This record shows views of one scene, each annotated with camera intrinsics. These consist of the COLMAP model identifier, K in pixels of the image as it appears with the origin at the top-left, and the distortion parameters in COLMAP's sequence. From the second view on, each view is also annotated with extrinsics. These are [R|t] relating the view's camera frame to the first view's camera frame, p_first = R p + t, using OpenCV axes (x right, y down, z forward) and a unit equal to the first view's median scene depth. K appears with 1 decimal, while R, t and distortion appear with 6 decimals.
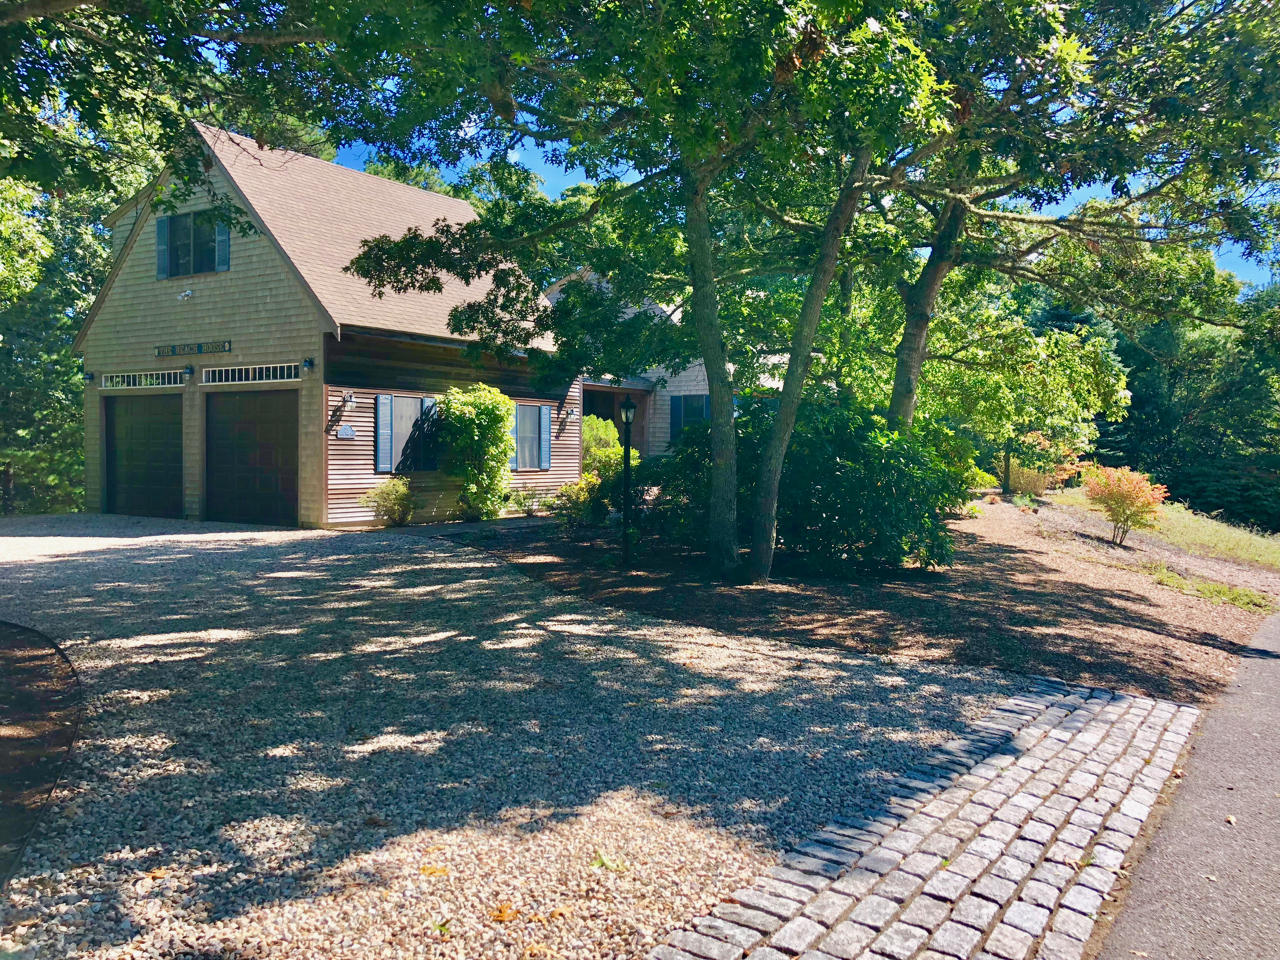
lens RADIAL K [[1060.1, 0, 639.2], [0, 1060.1, 480.4], [0, 0, 1]] dist [0.054046, -0.061405]
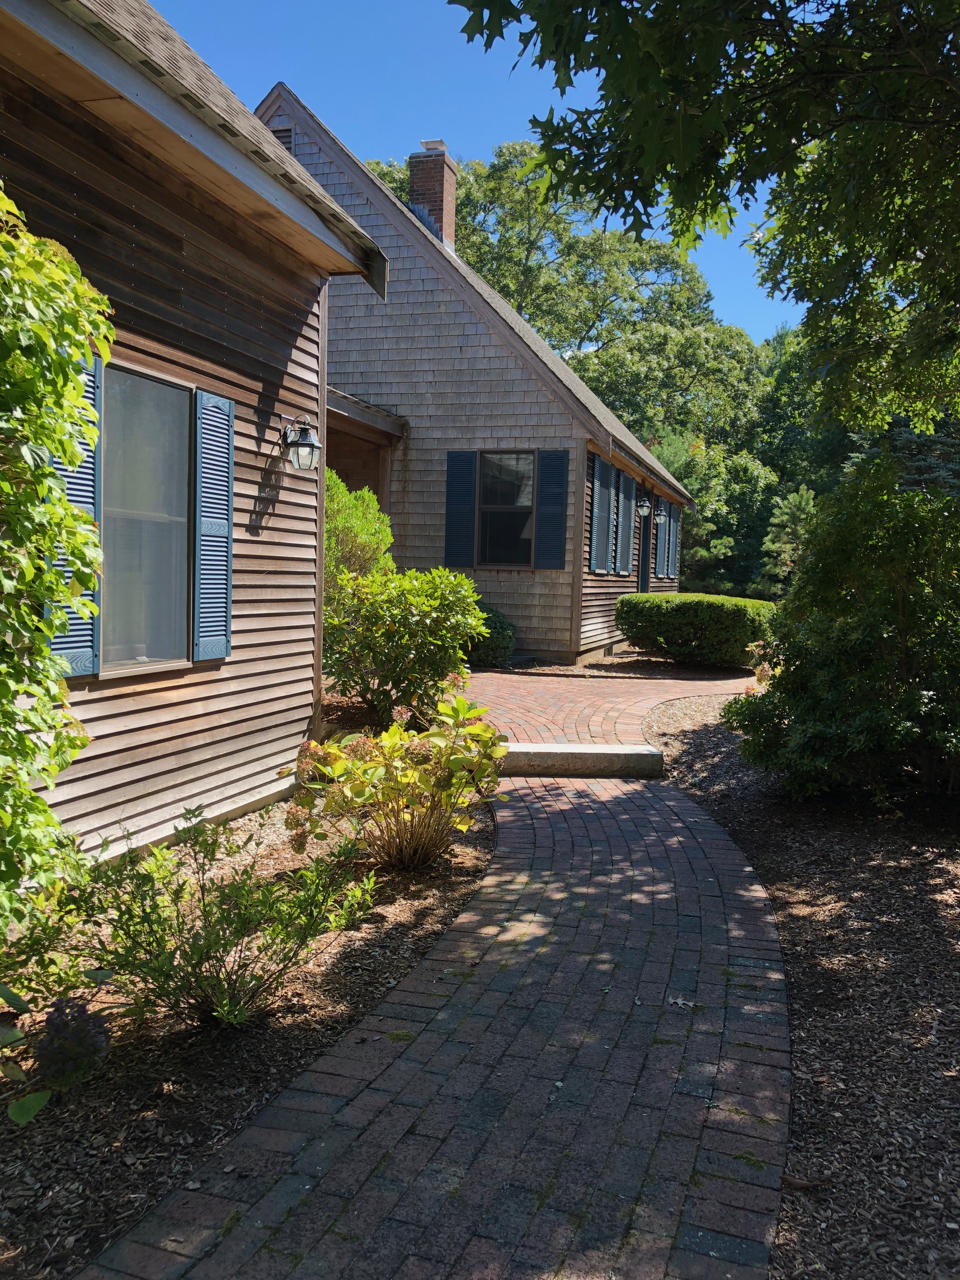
lens RADIAL K [[1060.1, 0, 479.8], [0, 1060.1, 640.7], [0, 0, 1]] dist [0.054046, -0.061405]
pose [[0.957716, 0.003064, 0.287699, -0.099004], [-0.013652, 0.999301, 0.034804, -0.024144], [-0.287391, -0.037260, 0.957088, 0.744566]]
